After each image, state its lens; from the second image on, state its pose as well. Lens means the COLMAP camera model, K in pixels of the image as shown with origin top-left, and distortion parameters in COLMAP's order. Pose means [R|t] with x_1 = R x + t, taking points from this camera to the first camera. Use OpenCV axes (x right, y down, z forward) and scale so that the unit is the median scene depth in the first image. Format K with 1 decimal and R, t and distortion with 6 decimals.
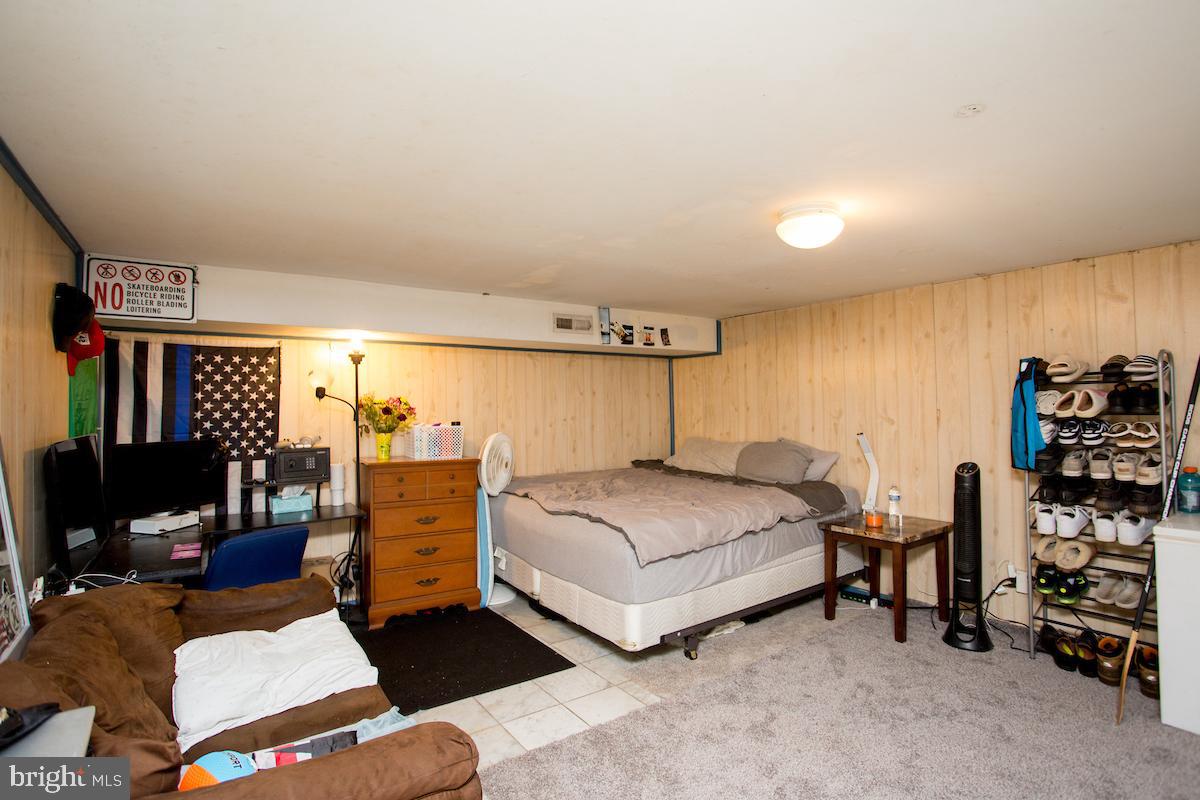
lens RADIAL K [[582.4, 0, 606.4], [0, 582.4, 397.3], [0, 0, 1]] dist [-0.065867, 0.020677]
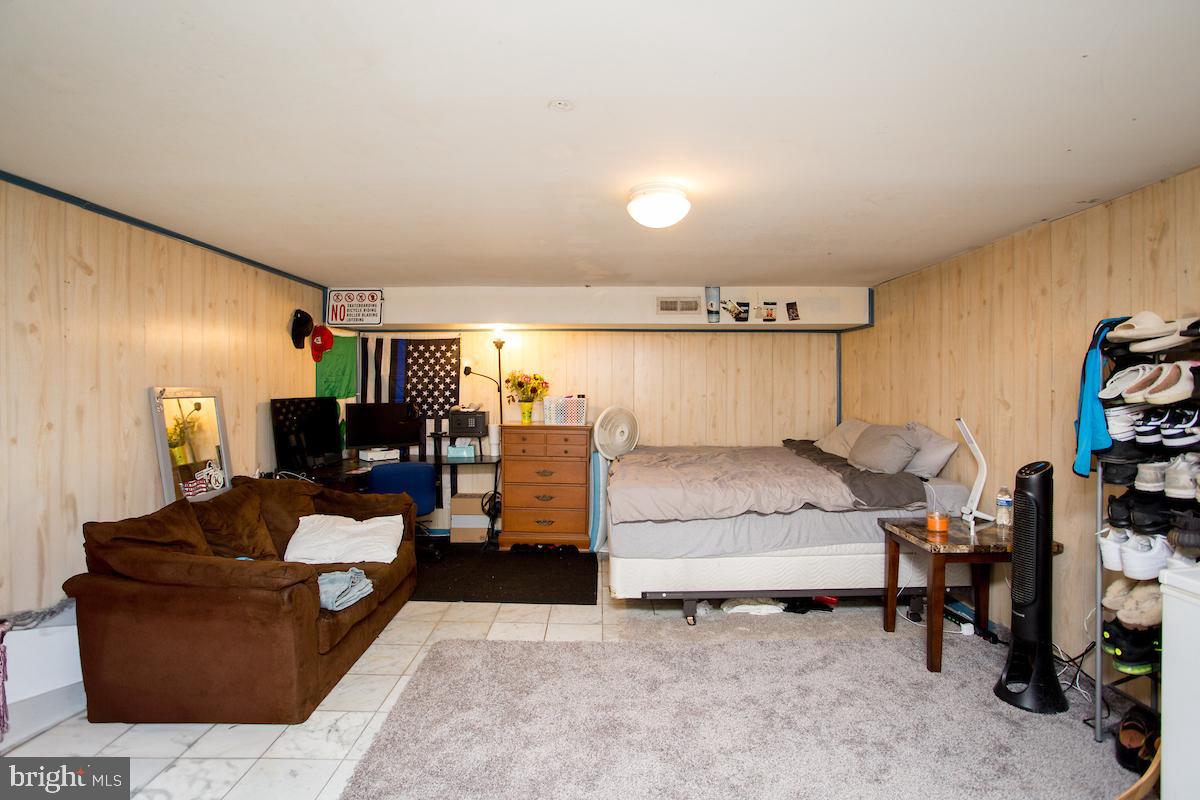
lens RADIAL K [[582.4, 0, 592.6], [0, 582.4, 397.0], [0, 0, 1]] dist [-0.065867, 0.020677]
pose [[0.807305, 0.022234, -0.589715, 0.527720], [-0.000131, 0.999297, 0.037497, 0.002124], [0.590134, -0.030195, 0.806740, 0.053027]]
